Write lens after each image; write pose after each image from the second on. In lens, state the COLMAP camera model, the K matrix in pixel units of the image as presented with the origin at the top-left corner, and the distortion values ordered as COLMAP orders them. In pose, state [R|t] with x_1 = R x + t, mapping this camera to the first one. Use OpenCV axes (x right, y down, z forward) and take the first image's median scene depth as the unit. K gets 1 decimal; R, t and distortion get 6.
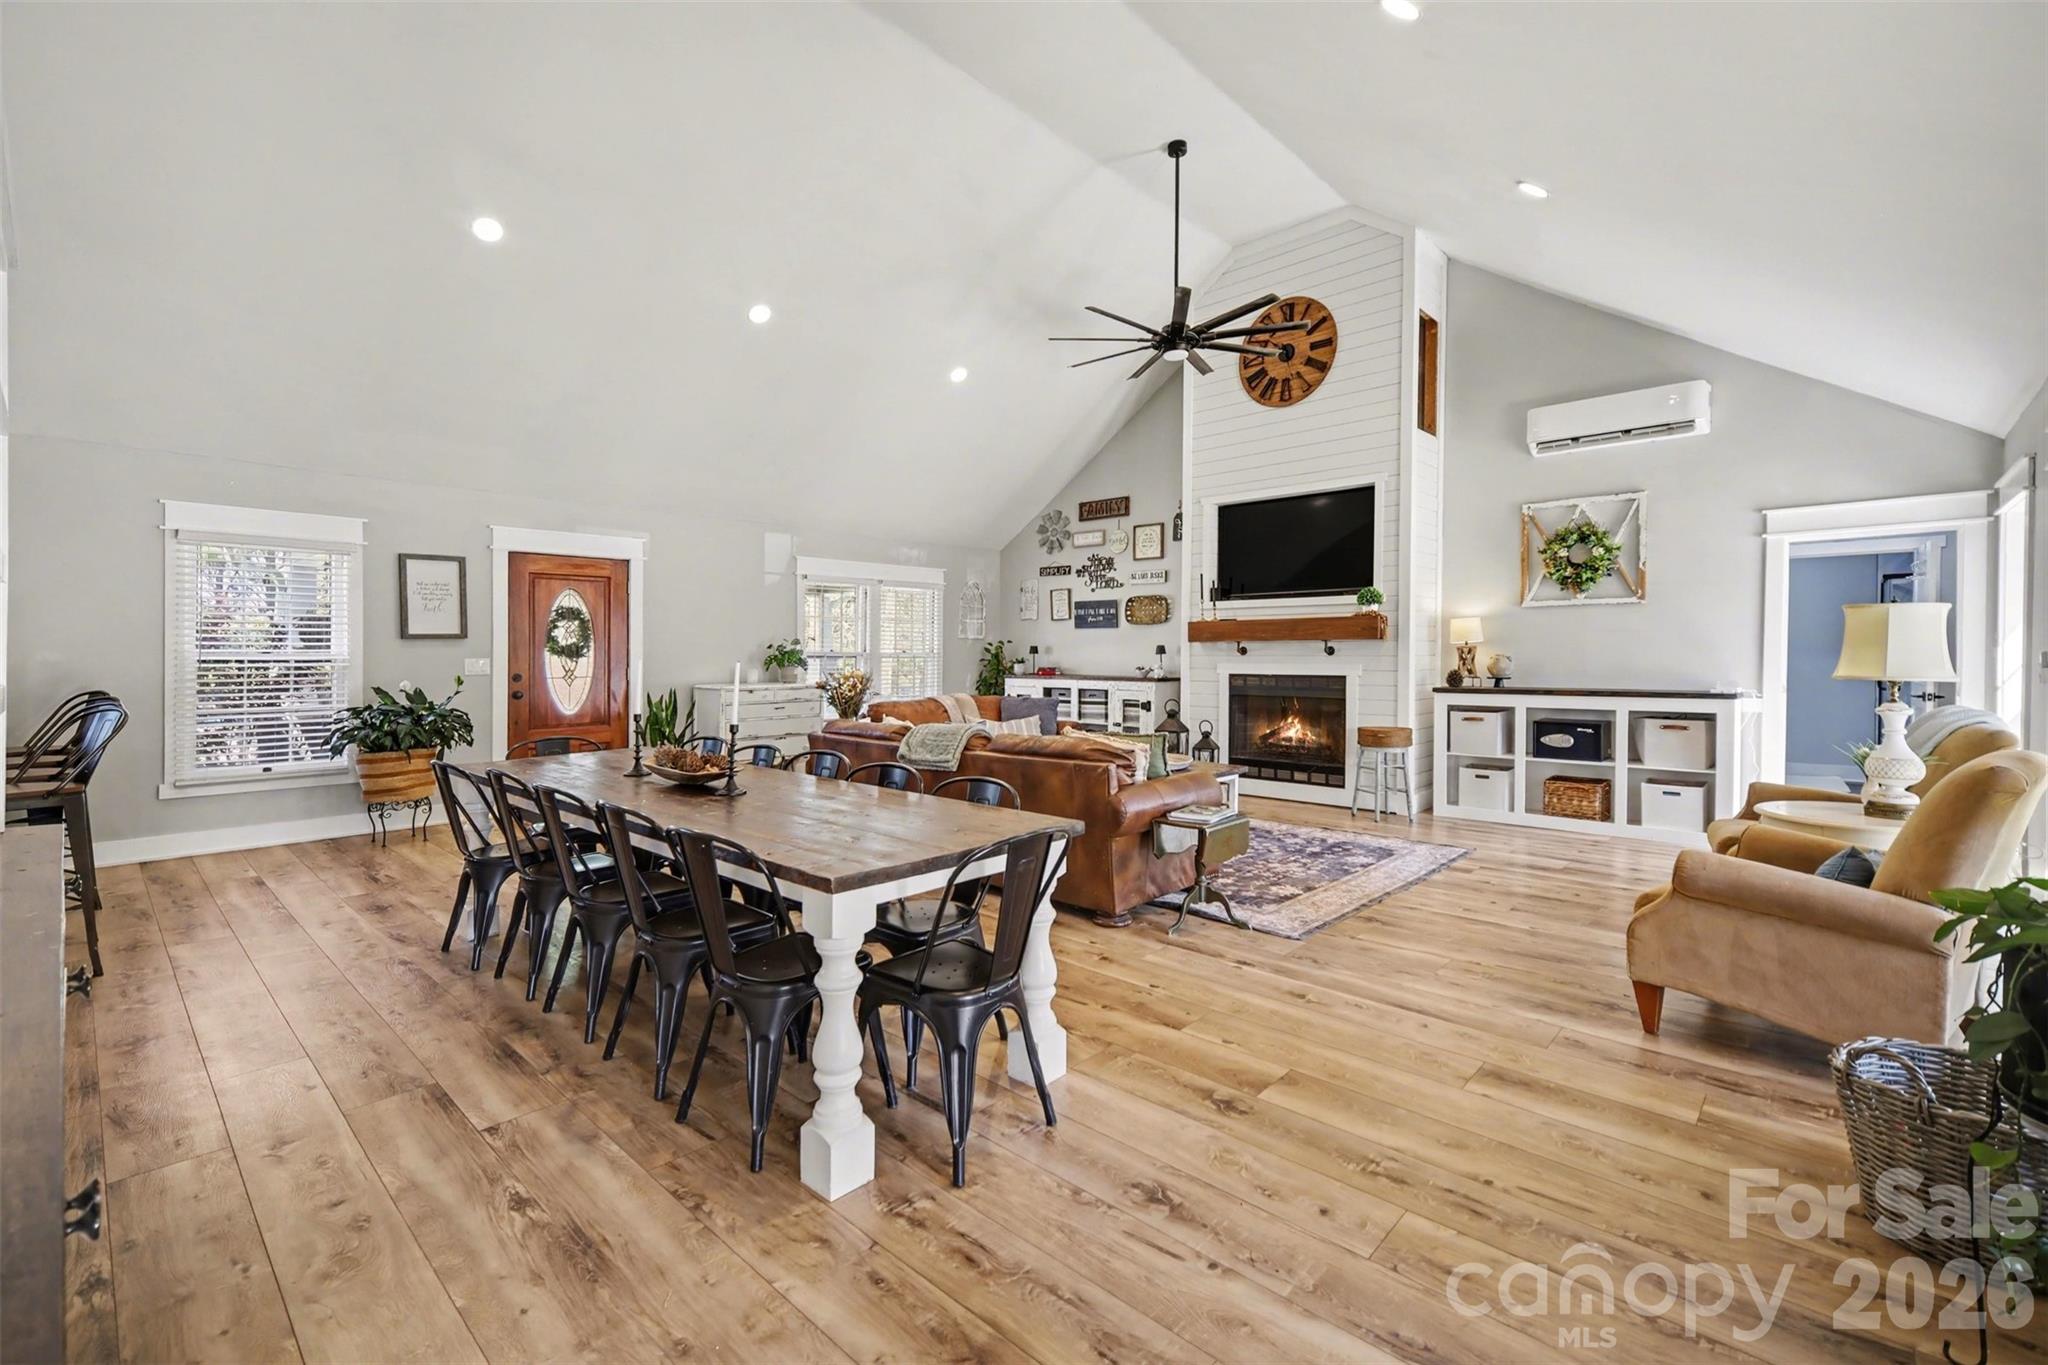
lens RADIAL K [[892.7, 0, 1031.9], [0, 892.7, 661.2], [0, 0, 1]] dist [0.016626, 0.002988]
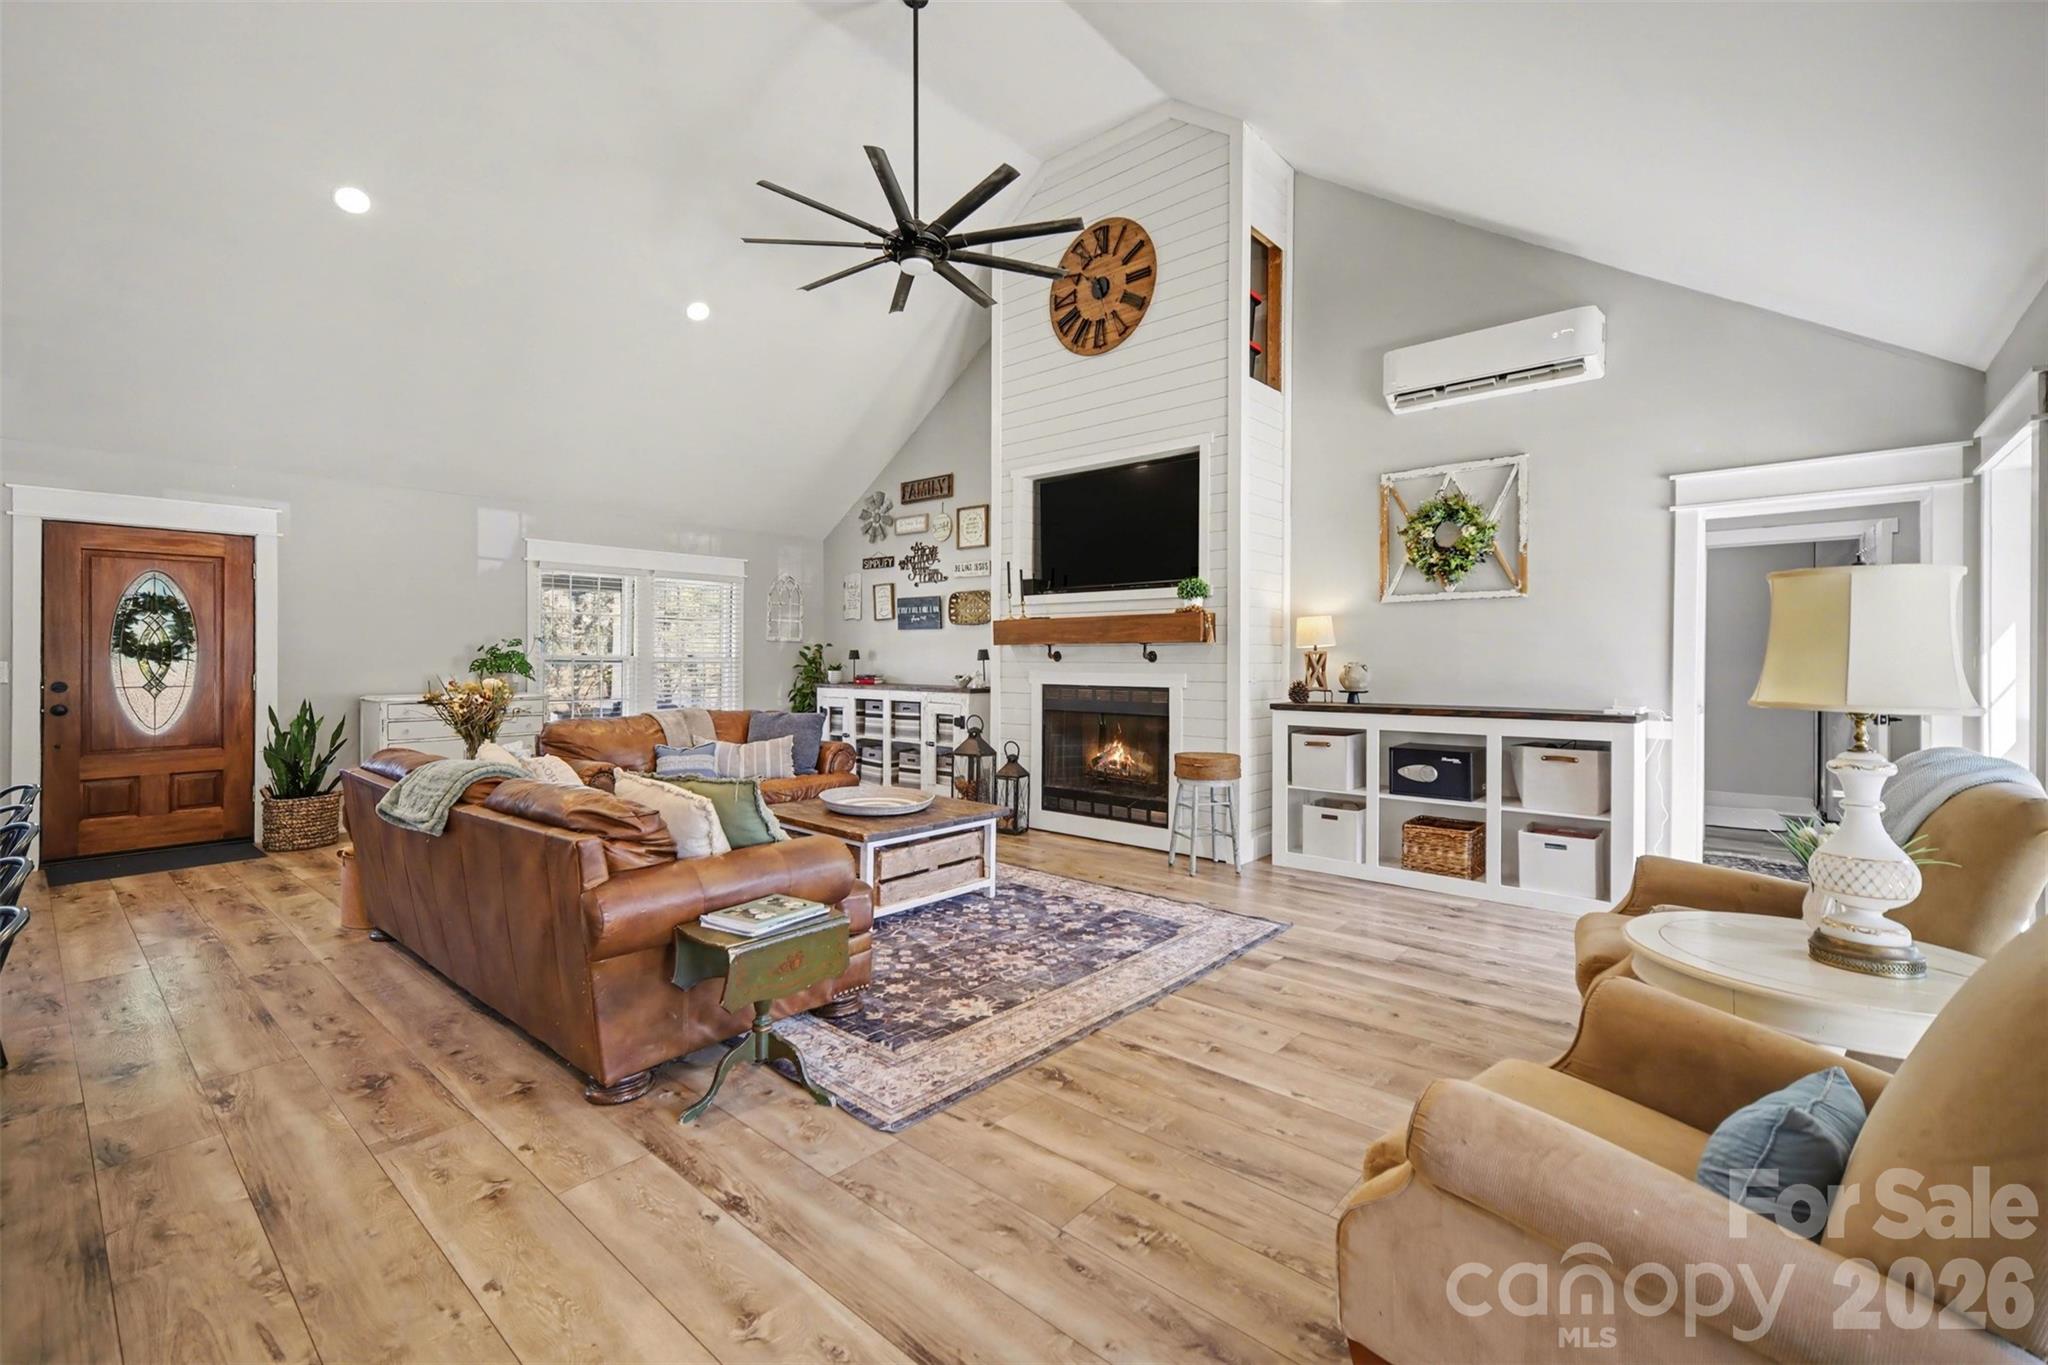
lens RADIAL K [[892.7, 0, 1003.9], [0, 892.7, 655.4], [0, 0, 1]] dist [0.016626, 0.002988]
pose [[0.999743, 0.005410, 0.022004, 0.198848], [-0.005080, 0.999874, -0.015015, 0.000033], [-0.022083, 0.014900, 0.999645, 0.218512]]
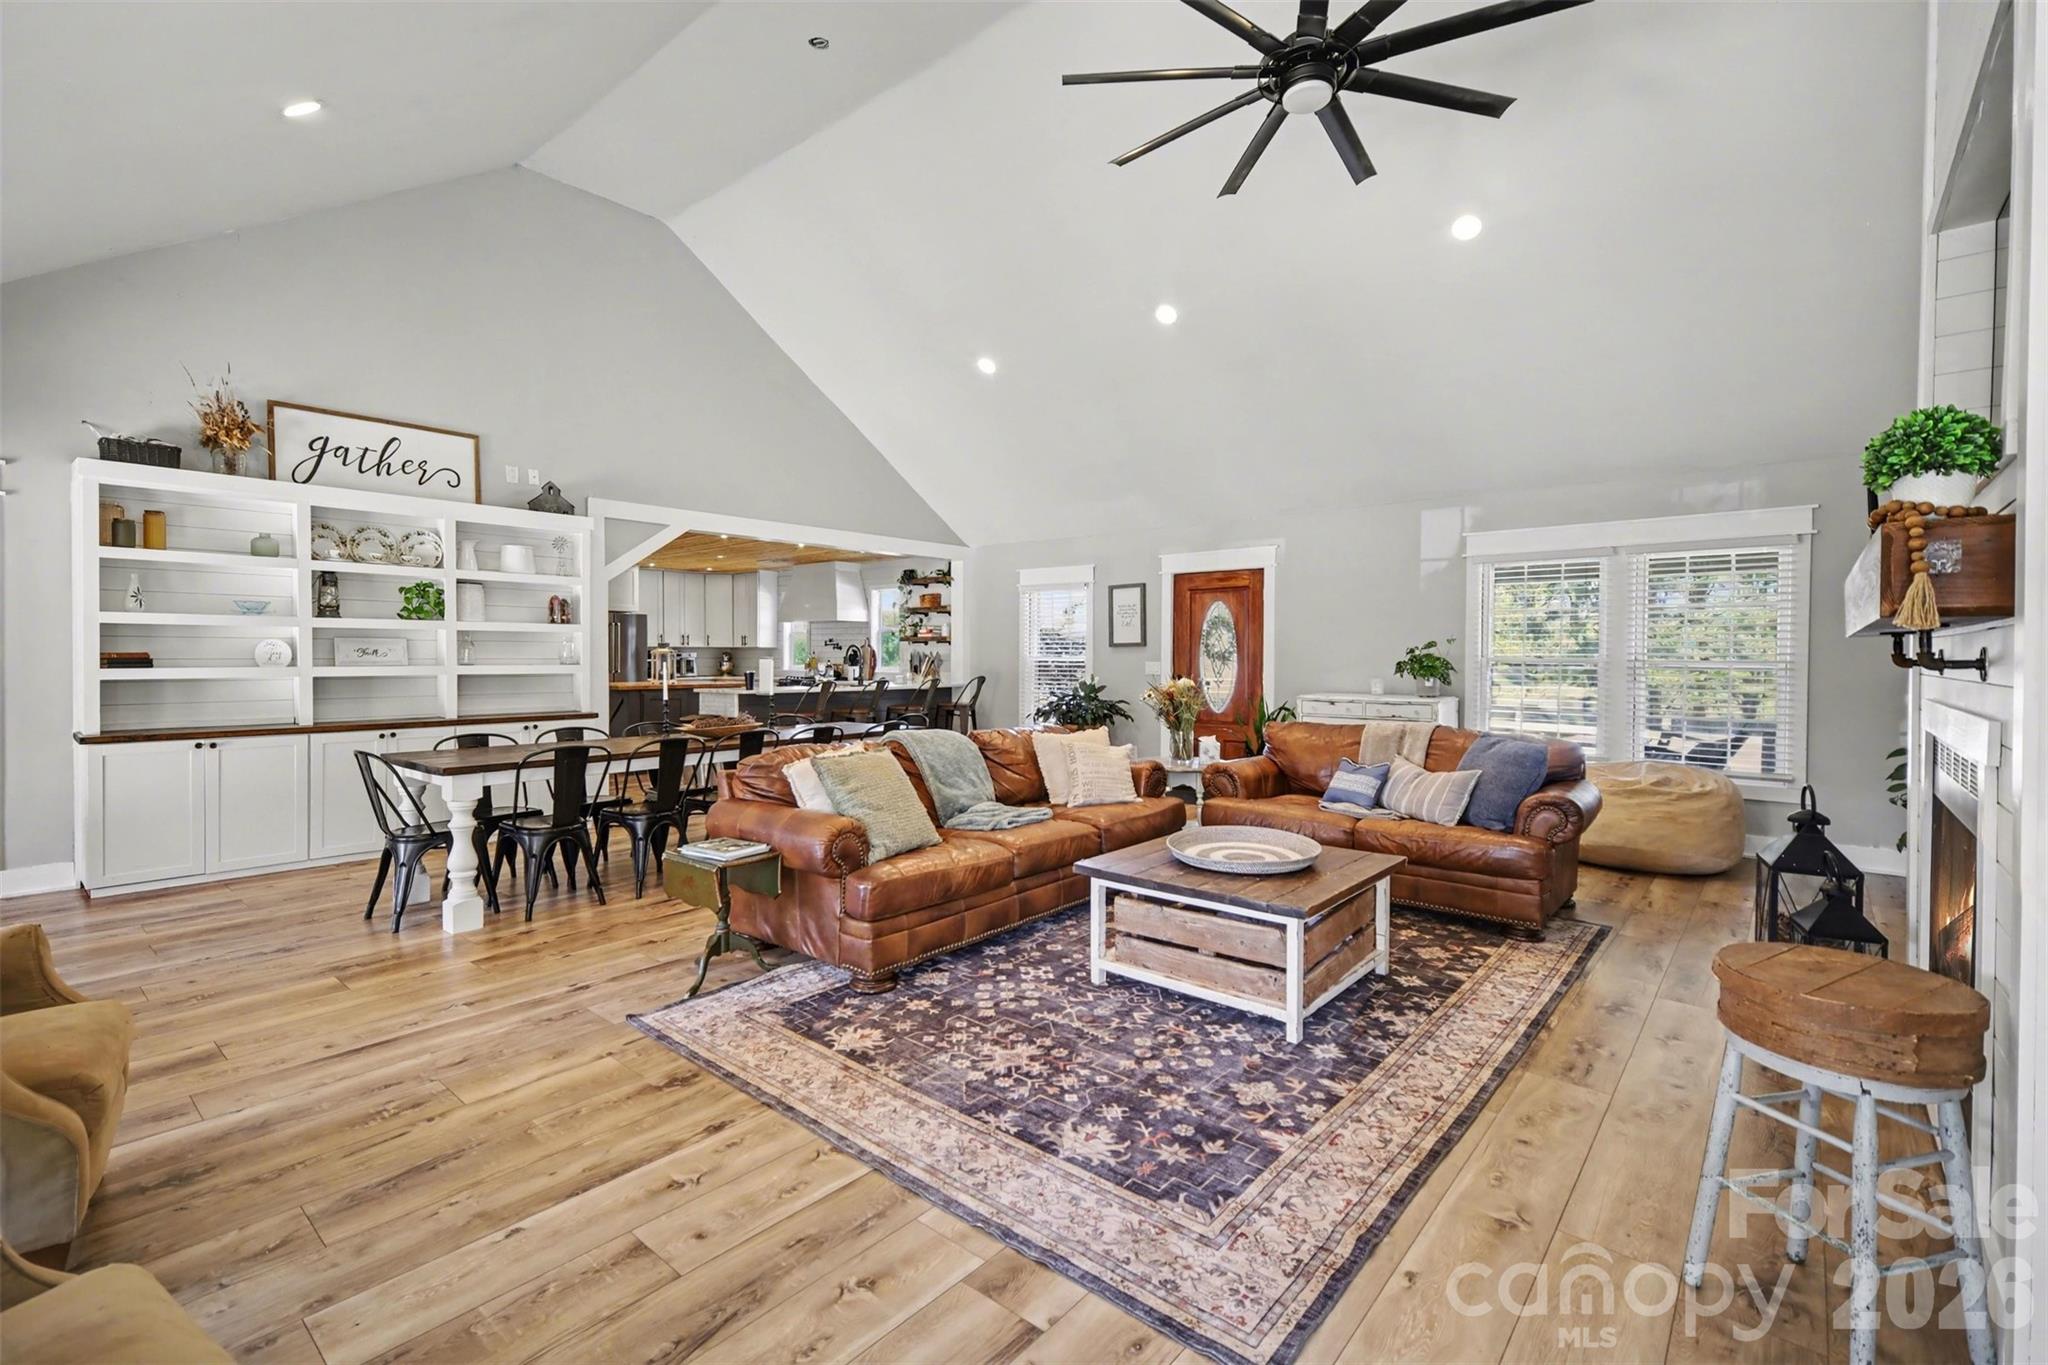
lens RADIAL K [[892.7, 0, 1018.8], [0, 892.7, 665.5], [0, 0, 1]] dist [0.016626, 0.002988]
pose [[0.039102, 0.016267, -0.999103, 0.620713], [-0.010223, 0.999822, 0.015879, -0.014531], [0.999183, 0.009593, 0.039262, 0.733098]]
